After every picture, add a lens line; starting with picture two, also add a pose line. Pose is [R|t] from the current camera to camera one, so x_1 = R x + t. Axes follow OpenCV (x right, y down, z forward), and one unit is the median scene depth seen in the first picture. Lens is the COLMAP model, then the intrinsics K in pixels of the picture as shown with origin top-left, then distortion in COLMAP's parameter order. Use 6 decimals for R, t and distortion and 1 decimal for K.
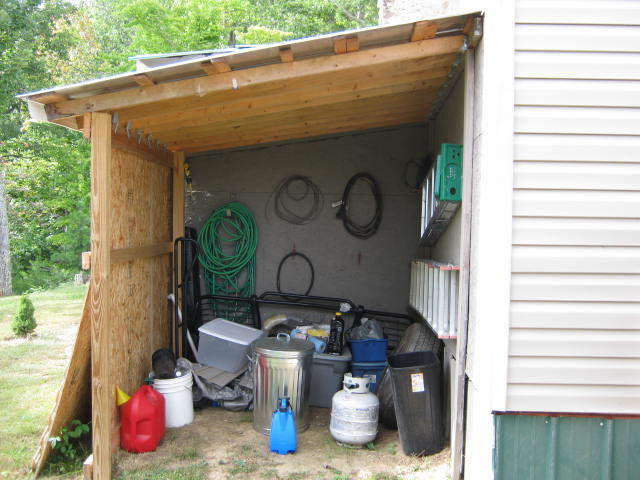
lens RADIAL K [[700.5, 0, 320.1], [0, 700.5, 240.1], [0, 0, 1]] dist [-0.114548, 0.000000]
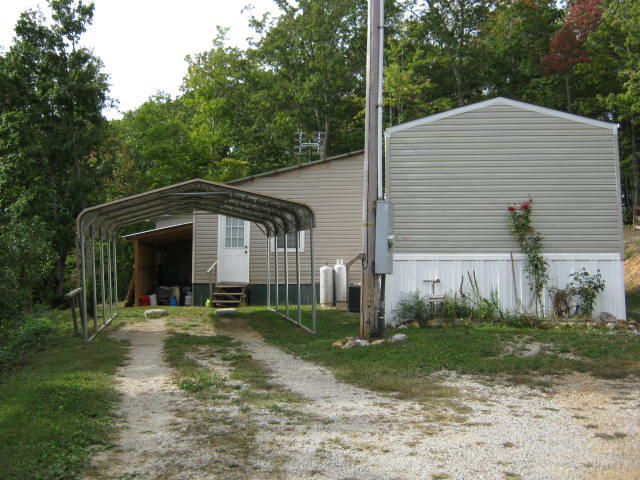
lens RADIAL K [[700.5, 0, 319.8], [0, 700.5, 240.4], [0, 0, 1]] dist [-0.114548, 0.000000]
pose [[0.999119, -0.022129, -0.035670, 1.039611], [0.020030, 0.998106, -0.058164, 0.130948], [0.036889, 0.057398, 0.997670, -3.464328]]
